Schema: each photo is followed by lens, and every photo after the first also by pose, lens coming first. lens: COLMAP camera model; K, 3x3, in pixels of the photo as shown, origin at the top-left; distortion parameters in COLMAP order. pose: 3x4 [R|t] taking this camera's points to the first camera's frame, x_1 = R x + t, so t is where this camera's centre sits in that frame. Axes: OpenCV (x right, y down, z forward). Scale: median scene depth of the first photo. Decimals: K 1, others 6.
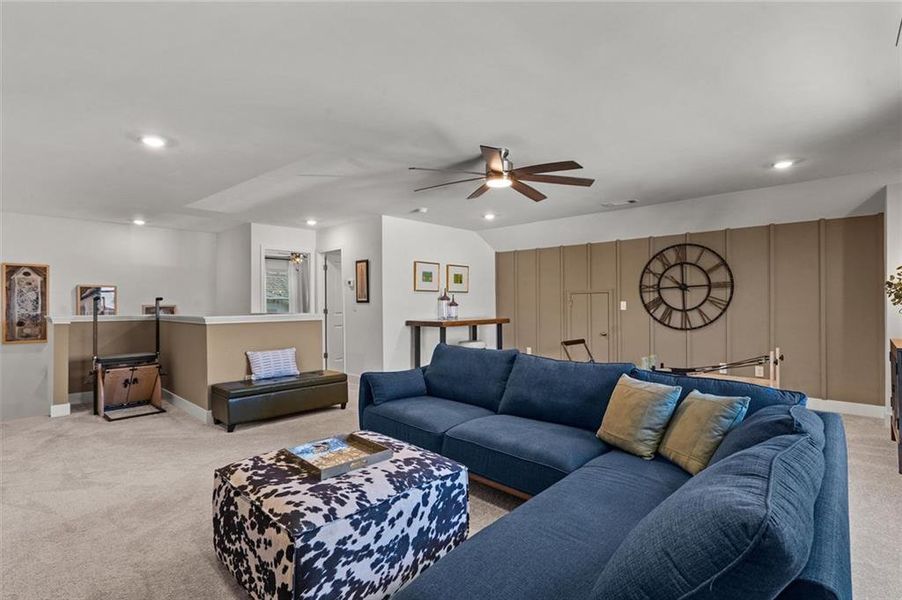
lens RADIAL K [[417.4, 0, 452.2], [0, 417.4, 302.6], [0, 0, 1]] dist [-0.020050, 0.000032]
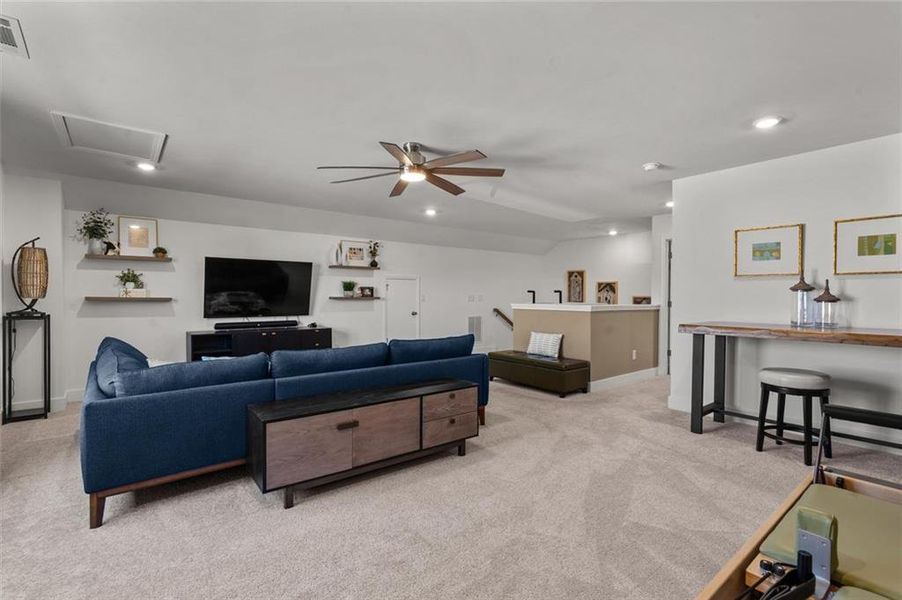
lens RADIAL K [[417.4, 0, 452.8], [0, 417.4, 298.0], [0, 0, 1]] dist [-0.020050, 0.000032]
pose [[-0.148977, 0.011513, -0.988774, 0.625459], [-0.001369, 0.999929, 0.011849, -0.002518], [0.988840, 0.003119, -0.148951, 0.698487]]
